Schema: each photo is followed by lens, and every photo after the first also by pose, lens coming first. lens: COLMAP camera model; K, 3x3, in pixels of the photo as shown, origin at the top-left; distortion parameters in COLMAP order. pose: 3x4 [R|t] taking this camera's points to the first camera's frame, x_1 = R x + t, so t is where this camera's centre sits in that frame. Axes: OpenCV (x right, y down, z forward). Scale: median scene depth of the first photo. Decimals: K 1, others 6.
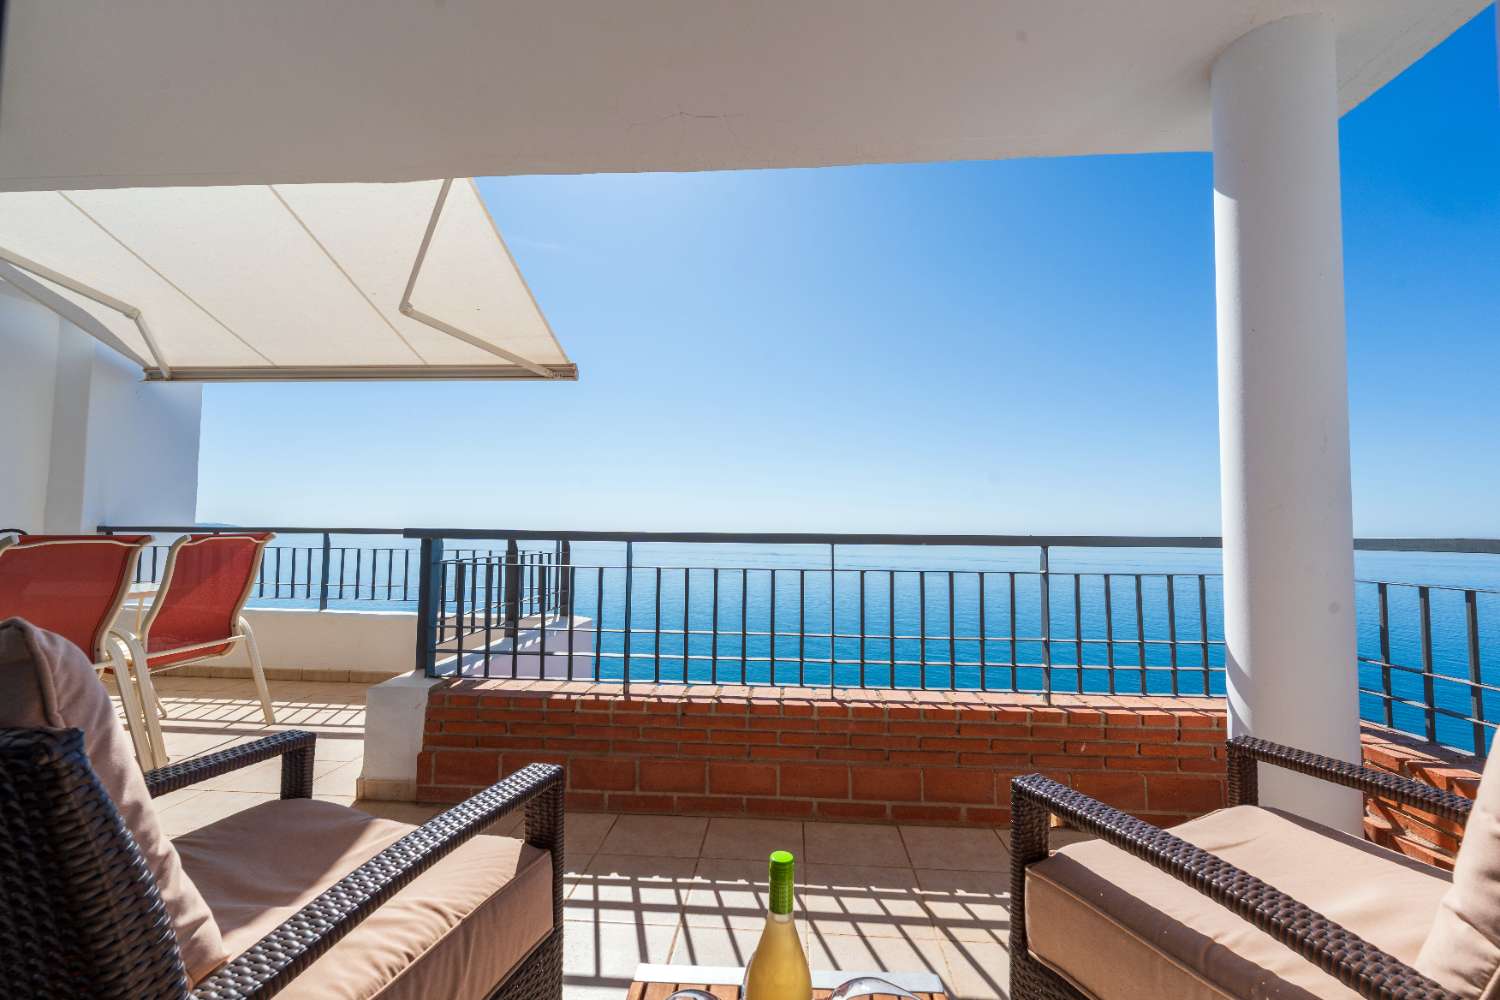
lens RADIAL K [[600.1, 0, 750.0], [0, 600.1, 500.0], [0, 0, 1]] dist [-0.000485, -0.000273]
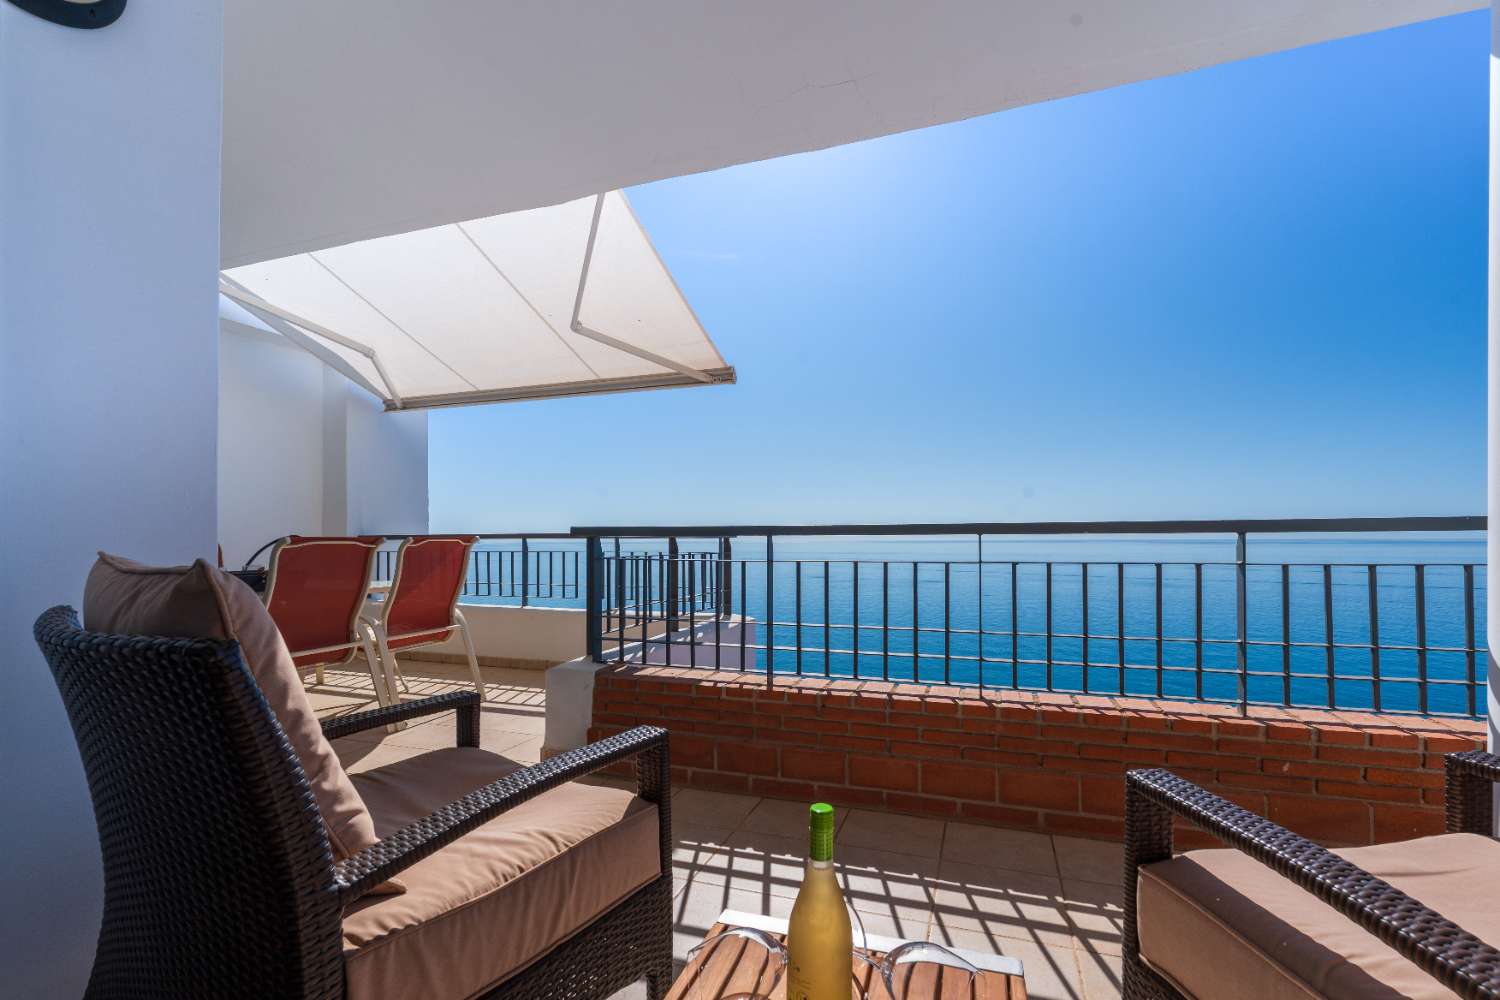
lens RADIAL K [[622.0, 0, 787.2], [0, 622.0, 541.0], [0, 0, 1]] dist [0.001264, -0.000136]
pose [[0.970301, -0.014748, -0.241450, 0.084852], [0.027542, 0.998384, 0.049698, 0.029455], [0.240327, -0.054872, 0.969140, -0.003619]]
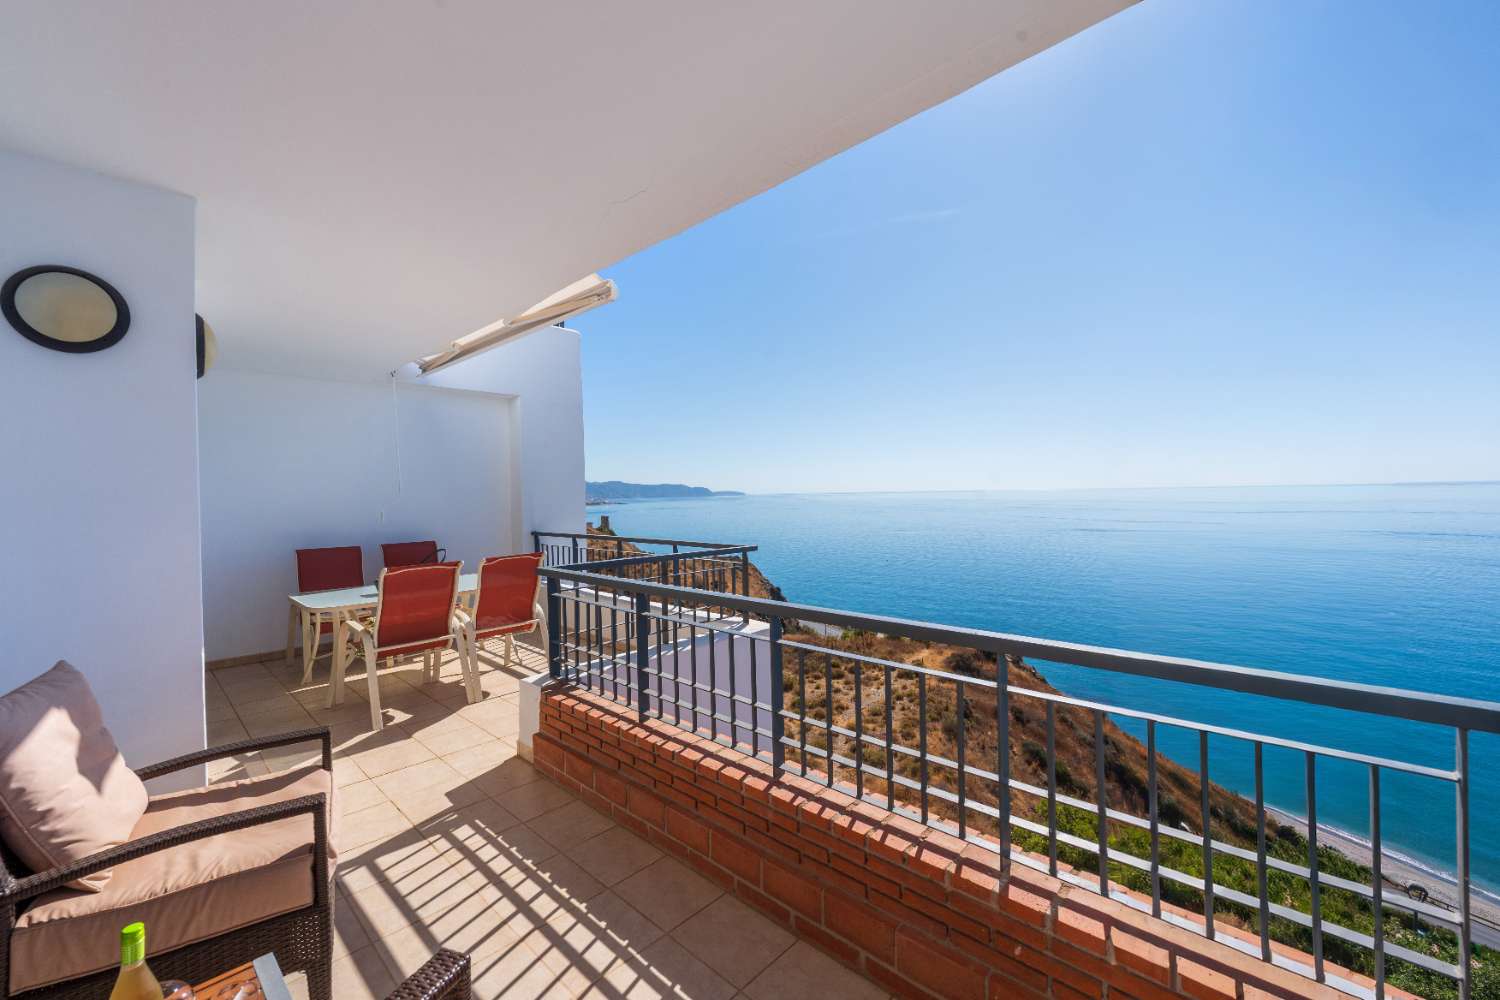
lens RADIAL K [[600.1, 0, 750.0], [0, 600.1, 500.0], [0, 0, 1]] dist [-0.000485, -0.000273]
pose [[0.769035, -0.018971, -0.638925, 0.736014], [0.063038, 0.996938, 0.046275, -0.151050], [0.636090, -0.075864, 0.767876, 0.295981]]
